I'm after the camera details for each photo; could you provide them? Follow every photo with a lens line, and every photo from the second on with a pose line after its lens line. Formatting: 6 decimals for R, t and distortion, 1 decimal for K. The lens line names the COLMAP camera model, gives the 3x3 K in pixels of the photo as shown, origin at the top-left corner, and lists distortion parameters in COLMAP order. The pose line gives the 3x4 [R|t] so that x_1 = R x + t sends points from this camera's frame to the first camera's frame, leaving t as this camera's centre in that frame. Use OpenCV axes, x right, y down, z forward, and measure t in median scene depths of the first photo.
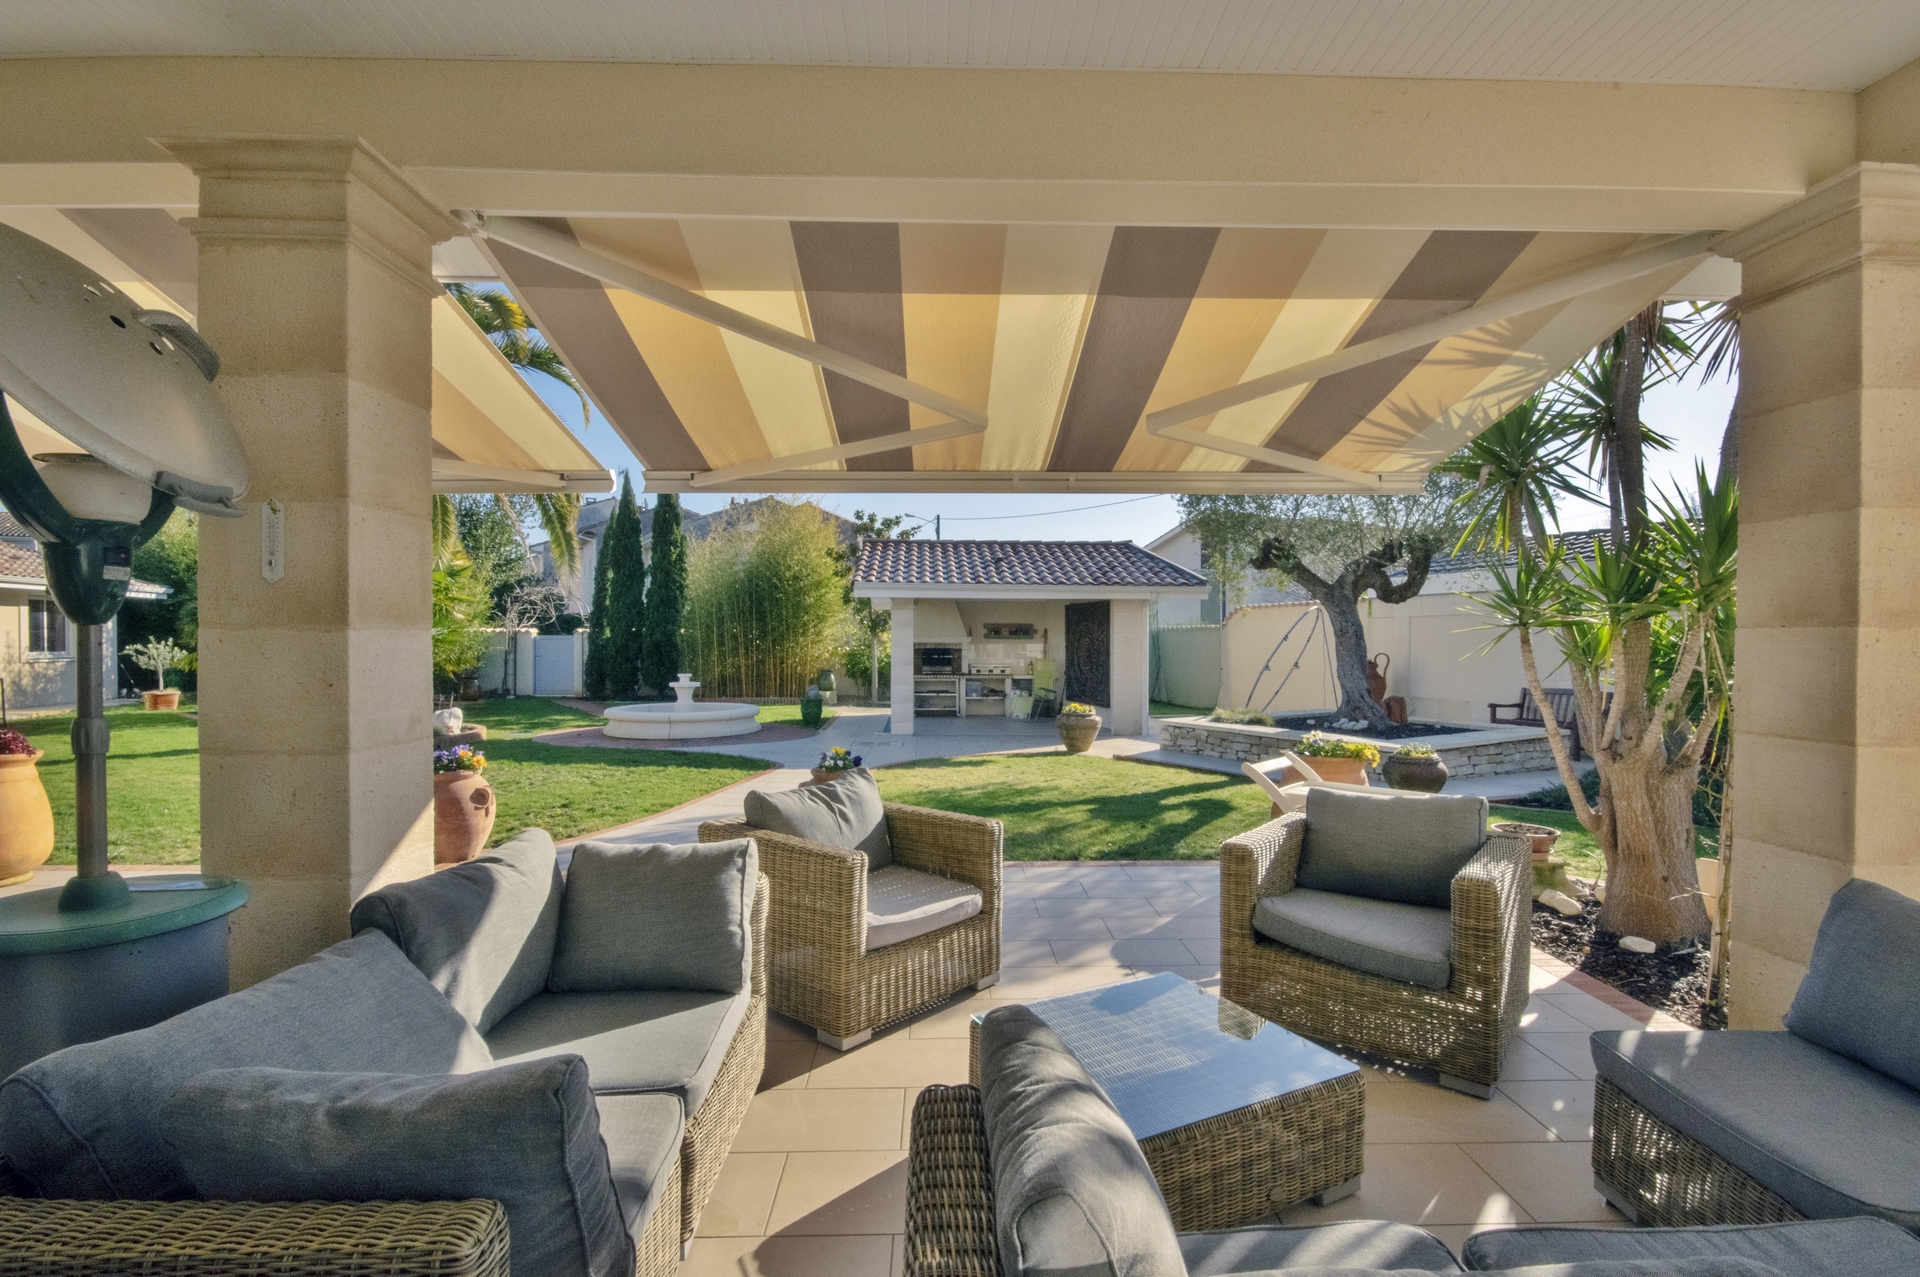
lens RADIAL K [[889.2, 0, 960.0], [0, 889.2, 638.5], [0, 0, 1]] dist [0.003373, 0.000693]
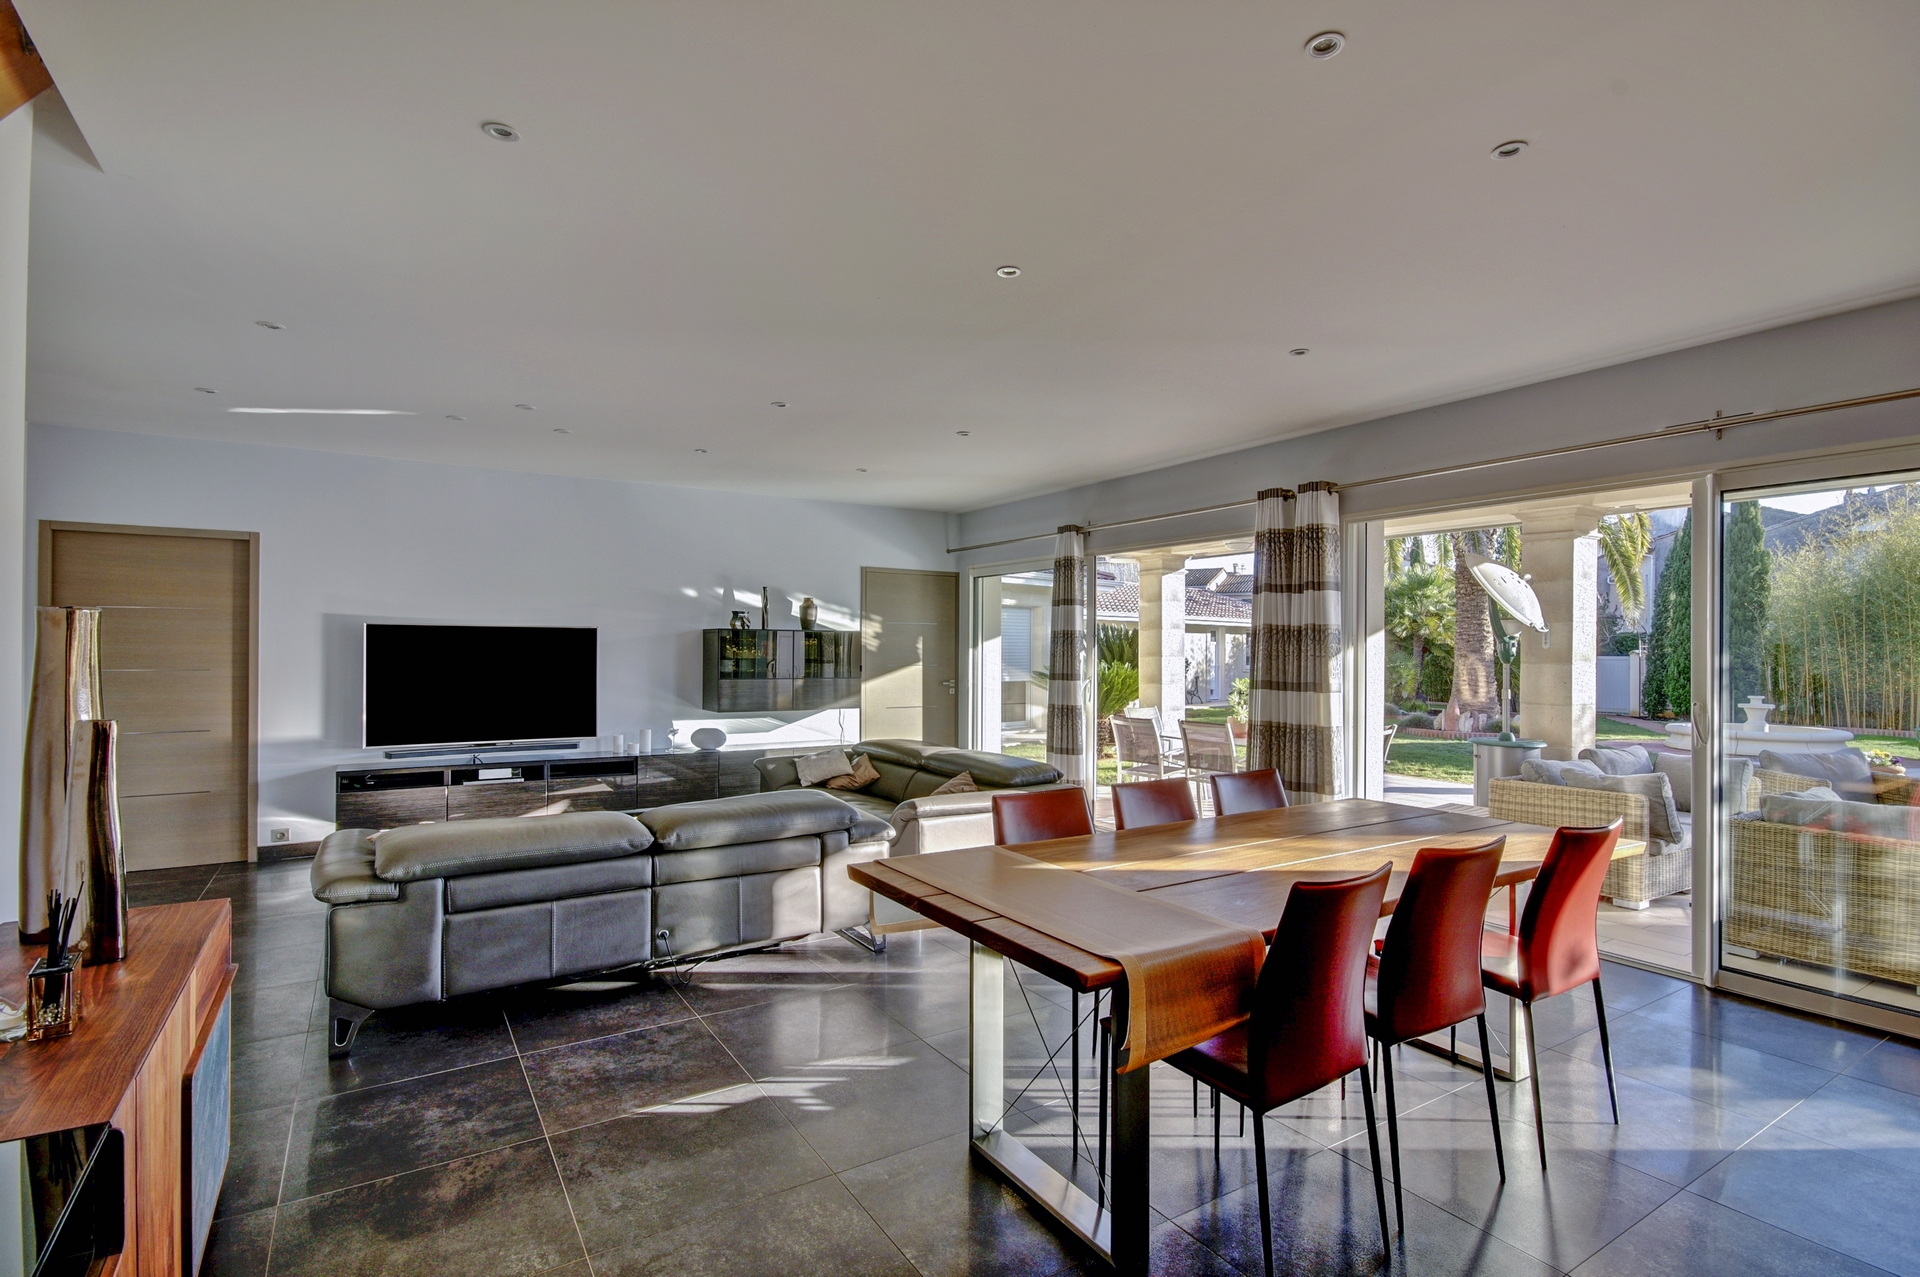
lens RADIAL K [[925.1, 0, 959.4], [0, 925.1, 647.3], [0, 0, 1]] dist [0.001556, 0.000392]
pose [[0.516435, 0.001394, -0.856325, 0.099347], [-0.007415, 0.999968, -0.002843, -0.005741], [0.856294, 0.007818, 0.516429, -0.262174]]
